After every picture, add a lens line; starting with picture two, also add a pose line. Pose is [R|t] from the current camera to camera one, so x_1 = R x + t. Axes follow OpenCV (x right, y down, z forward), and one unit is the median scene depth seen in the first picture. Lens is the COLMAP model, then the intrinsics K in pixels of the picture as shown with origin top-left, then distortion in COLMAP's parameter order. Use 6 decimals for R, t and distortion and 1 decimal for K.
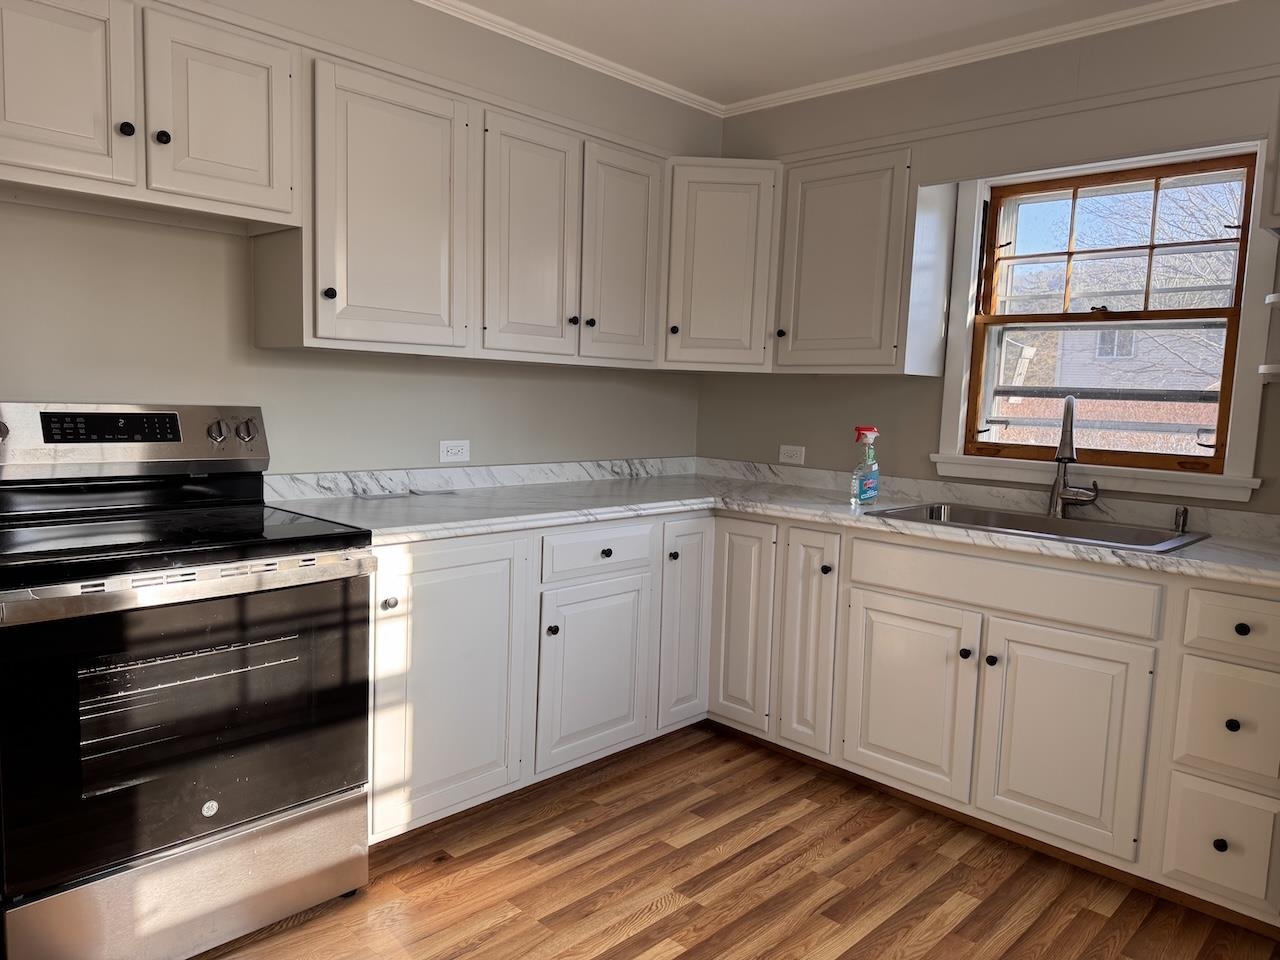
lens RADIAL K [[904.6, 0, 636.5], [0, 904.6, 487.9], [0, 0, 1]] dist [0.063186, -0.072404]
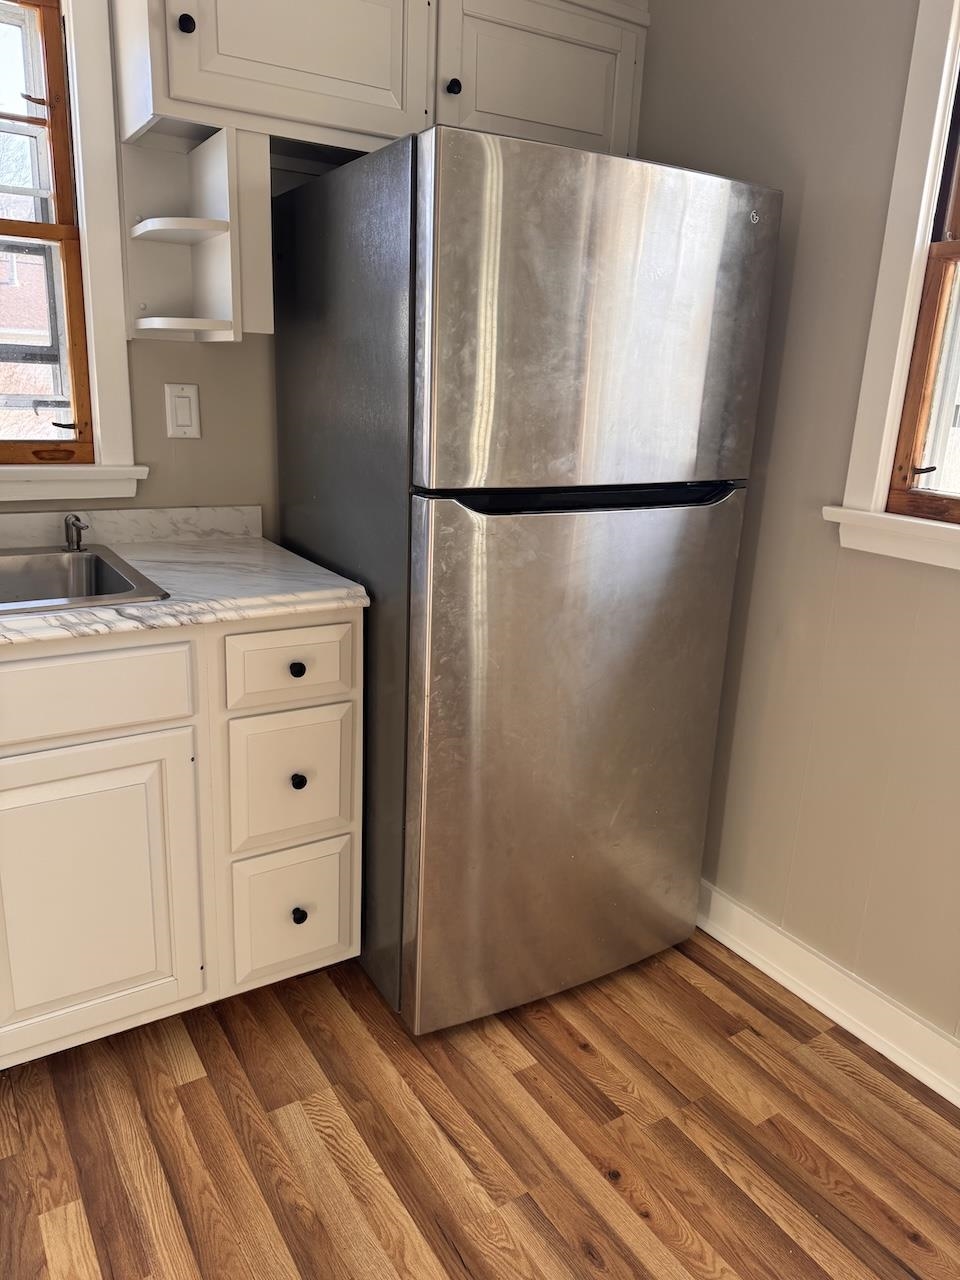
lens RADIAL K [[904.6, 0, 485.2], [0, 904.6, 639.3], [0, 0, 1]] dist [0.063186, -0.072404]
pose [[0.229522, -0.292040, 0.928457, -0.027986], [0.065898, 0.956397, 0.284538, -0.068423], [-0.971070, -0.004125, 0.238759, 0.498904]]
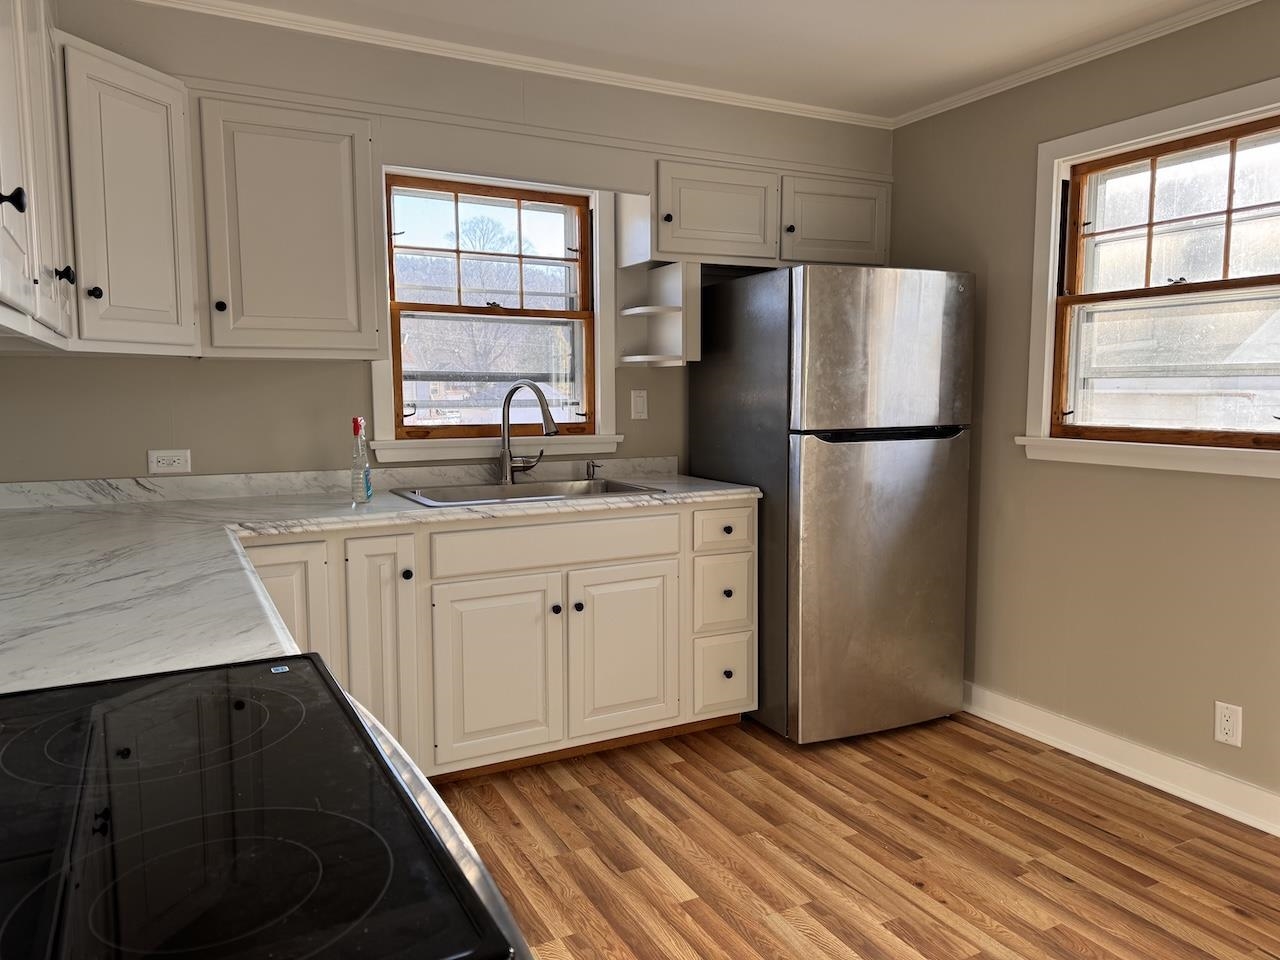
lens RADIAL K [[904.6, 0, 641.2], [0, 904.6, 484.0], [0, 0, 1]] dist [0.063186, -0.072404]
pose [[0.309057, -0.135098, 0.941399, -0.605432], [0.113026, 0.988061, 0.104688, -0.073813], [-0.944303, 0.074048, 0.320637, 0.501725]]
